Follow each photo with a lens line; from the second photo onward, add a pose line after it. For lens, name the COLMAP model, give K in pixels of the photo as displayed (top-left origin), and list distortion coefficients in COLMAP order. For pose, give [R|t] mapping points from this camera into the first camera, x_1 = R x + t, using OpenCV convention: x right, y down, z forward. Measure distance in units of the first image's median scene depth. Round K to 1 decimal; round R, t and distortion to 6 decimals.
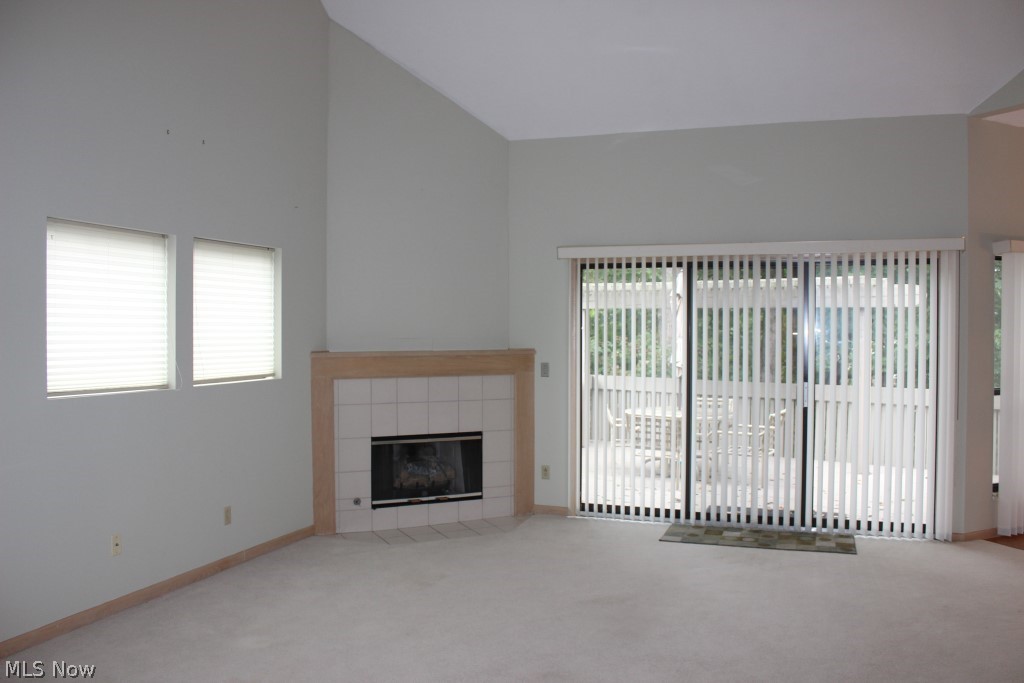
lens RADIAL K [[850.6, 0, 506.3], [0, 850.6, 339.7], [0, 0, 1]] dist [-0.158724, 0.131238]
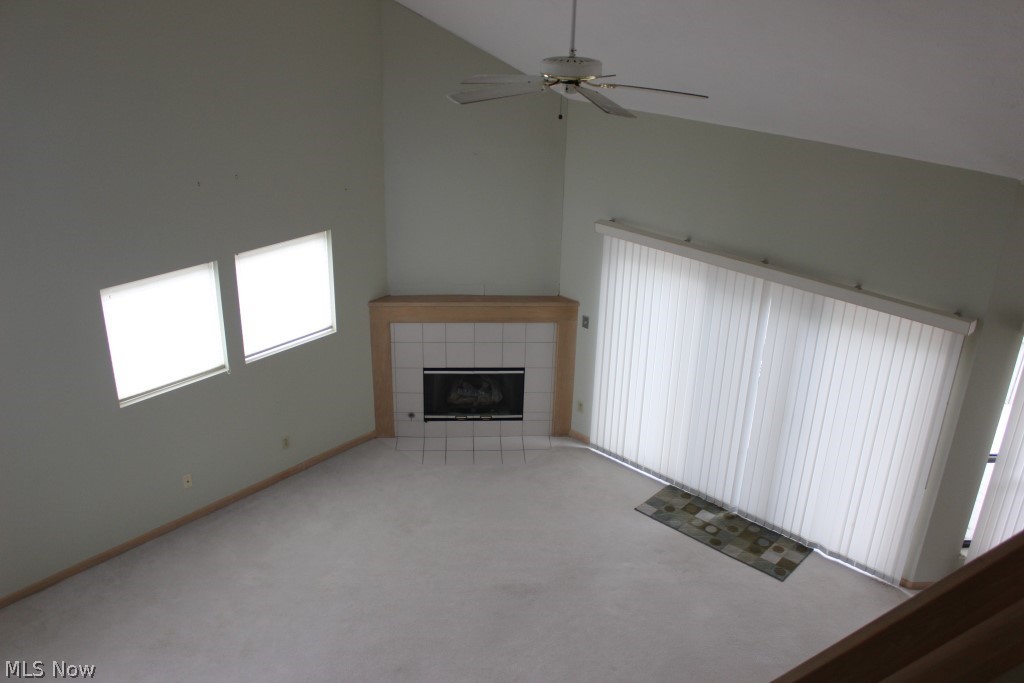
lens RADIAL K [[850.6, 0, 506.3], [0, 850.6, 339.7], [0, 0, 1]] dist [-0.158724, 0.131238]
pose [[0.933628, 0.167905, -0.316461, 0.321276], [-0.034224, 0.921126, 0.387757, -0.389356], [0.356607, -0.351190, 0.865735, 0.019307]]
